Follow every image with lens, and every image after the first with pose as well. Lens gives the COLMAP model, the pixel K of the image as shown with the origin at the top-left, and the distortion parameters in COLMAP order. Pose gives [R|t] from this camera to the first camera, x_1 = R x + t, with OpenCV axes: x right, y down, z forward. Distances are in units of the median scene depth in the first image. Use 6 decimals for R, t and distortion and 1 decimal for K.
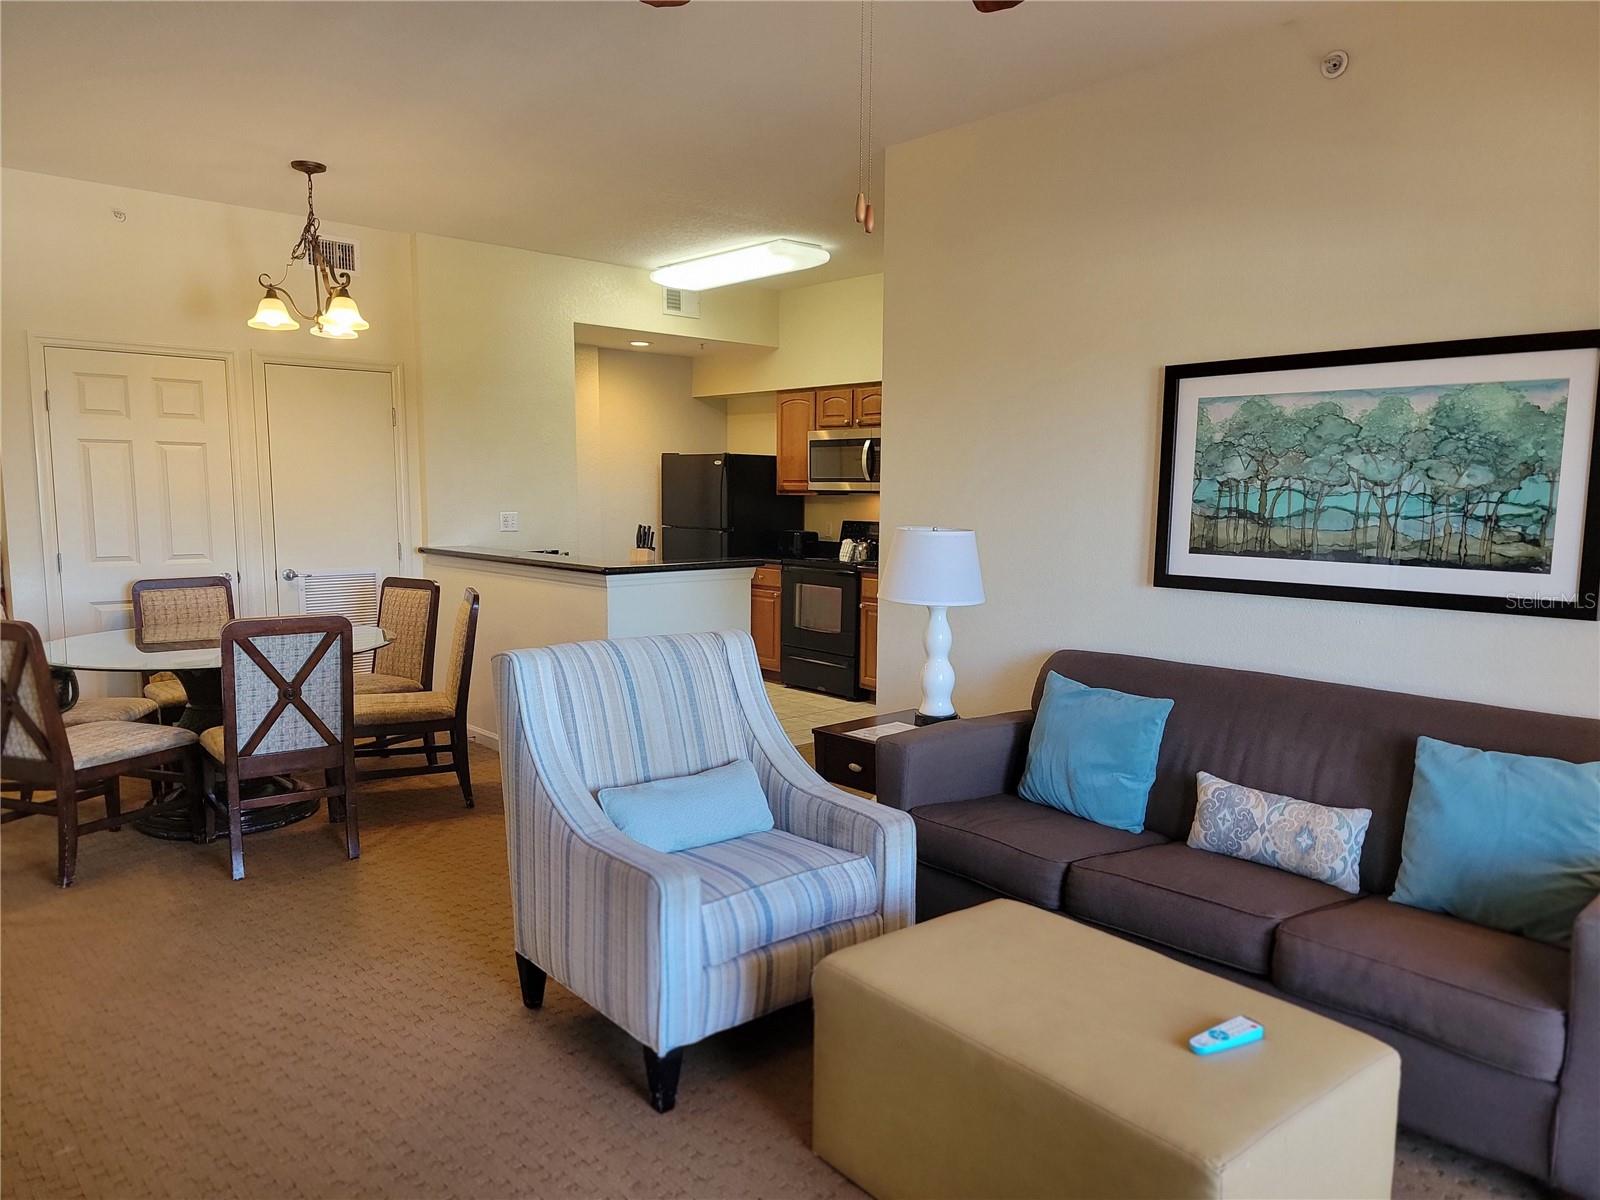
lens RADIAL K [[1103.7, 0, 813.3], [0, 1103.7, 603.2], [0, 0, 1]] dist [0.048776, -0.014910]
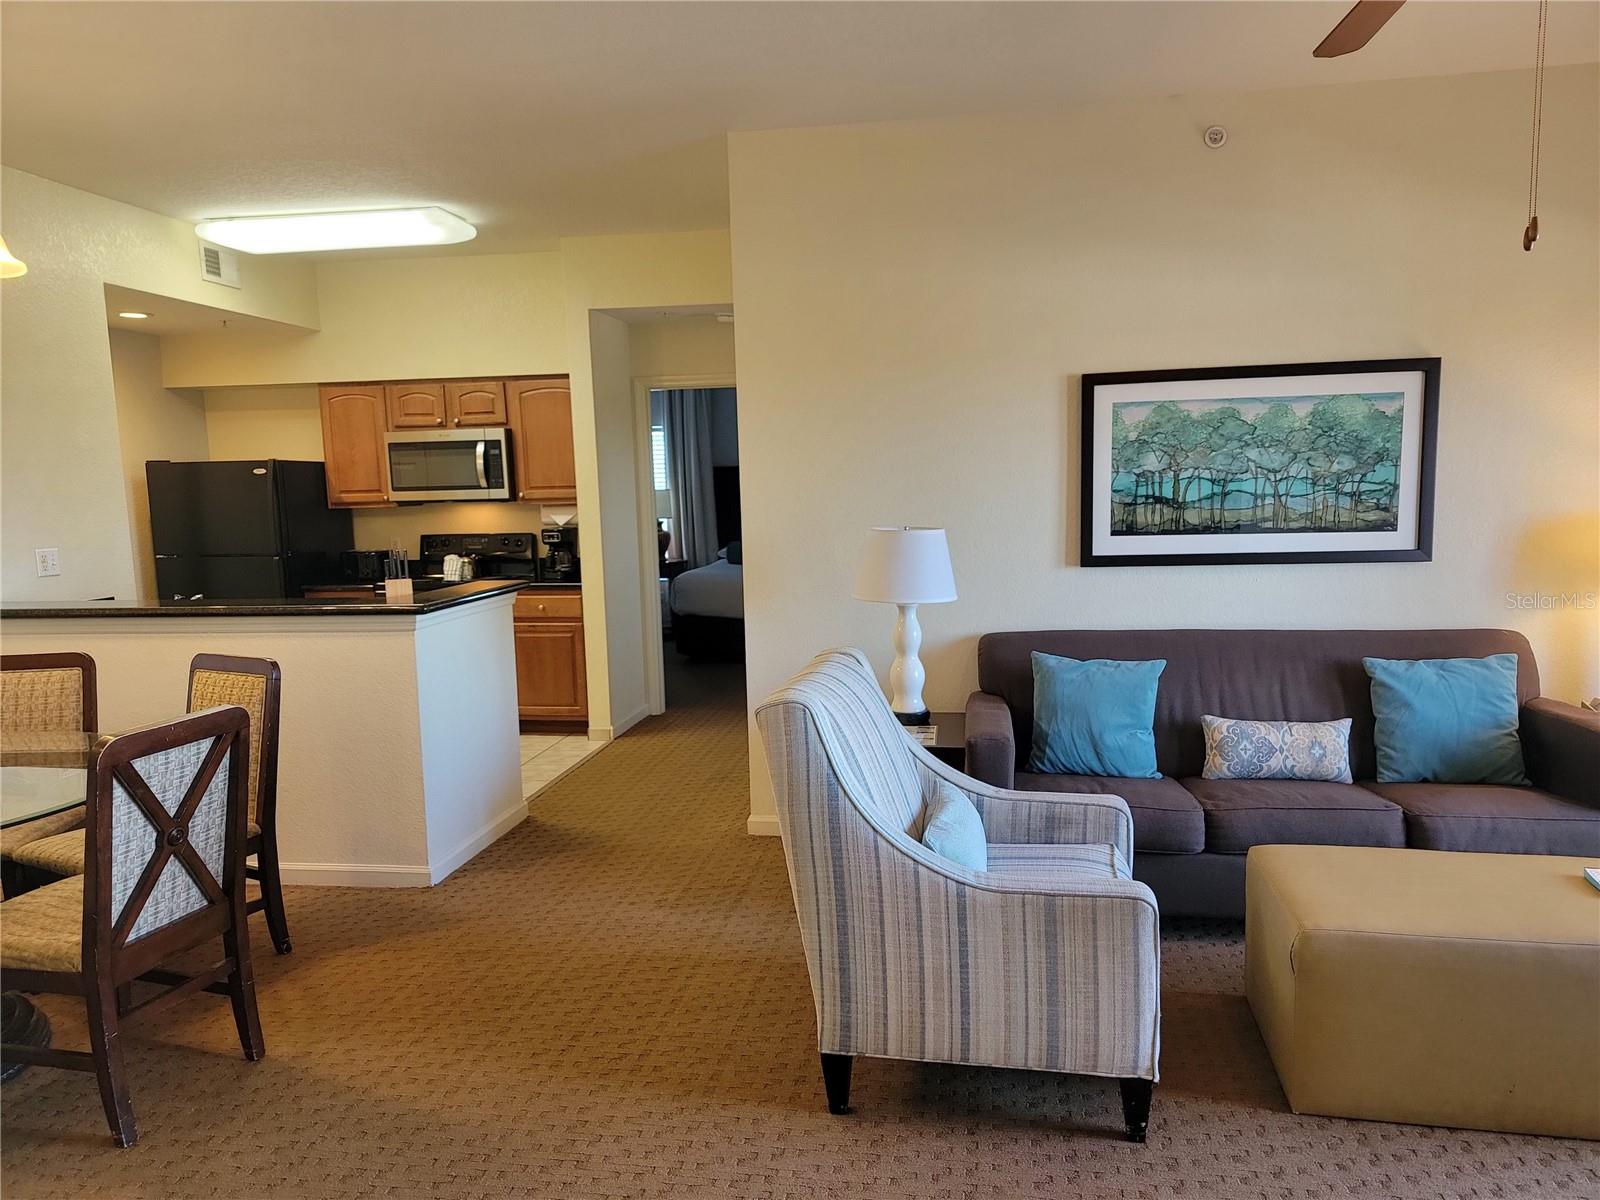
lens RADIAL K [[1103.7, 0, 814.0], [0, 1103.7, 608.5], [0, 0, 1]] dist [0.048776, -0.014910]
pose [[0.784992, -0.100767, 0.611256, -0.667683], [0.098919, 0.994411, 0.036896, -0.046145], [-0.611558, 0.031502, 0.790572, 0.295315]]
